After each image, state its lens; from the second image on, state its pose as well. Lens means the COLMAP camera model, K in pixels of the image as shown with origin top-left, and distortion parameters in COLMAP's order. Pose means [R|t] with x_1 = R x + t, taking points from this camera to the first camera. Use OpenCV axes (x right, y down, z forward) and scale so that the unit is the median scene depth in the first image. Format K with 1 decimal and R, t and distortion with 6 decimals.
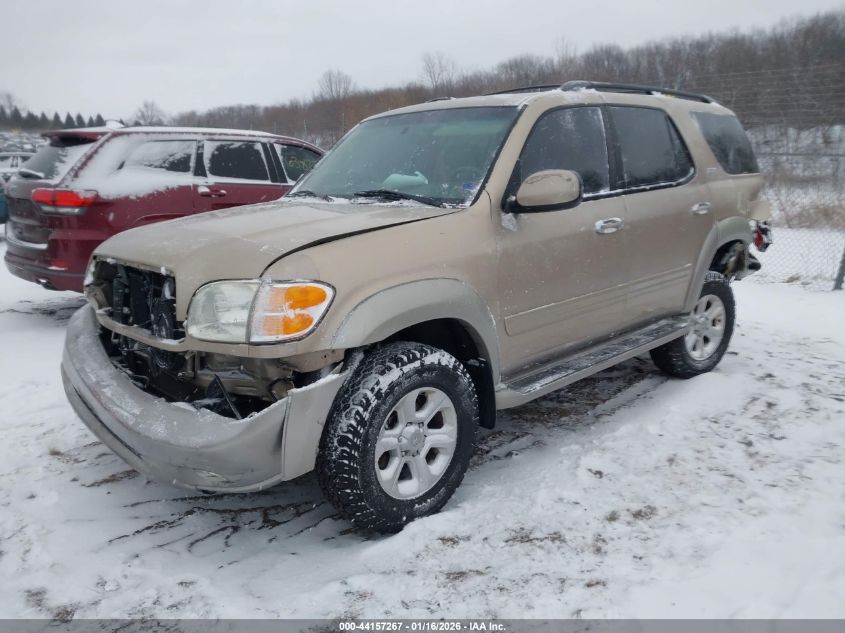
lens RADIAL K [[677.3, 0, 422.5], [0, 677.3, 316.5], [0, 0, 1]] dist [-0.034006, -0.003009]
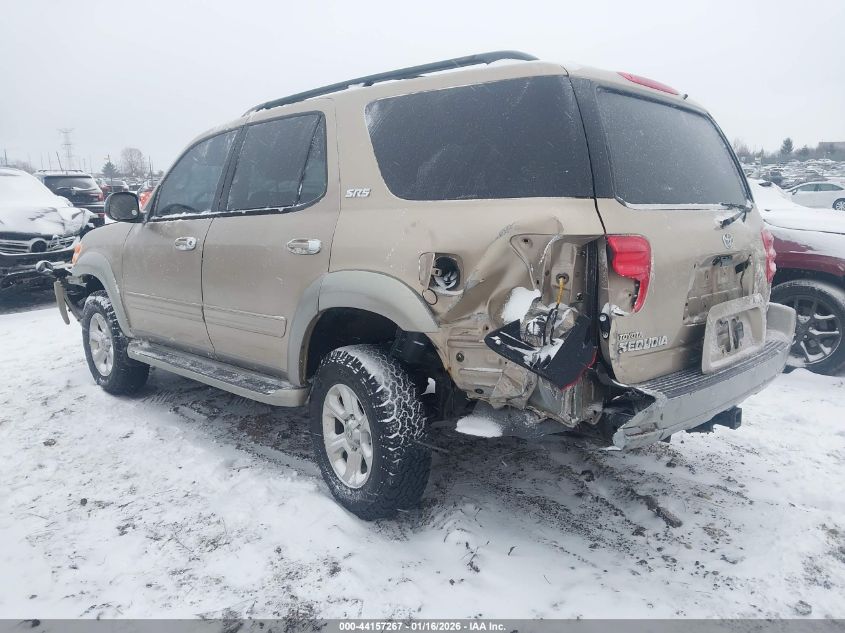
lens RADIAL K [[677.3, 0, 422.5], [0, 677.3, 316.5], [0, 0, 1]] dist [-0.034006, -0.003009]
pose [[0.031114, 0.184679, -0.982306, 1.293636], [-0.214984, 0.961016, 0.173867, -0.276722], [0.976122, 0.205771, 0.069605, 1.257930]]
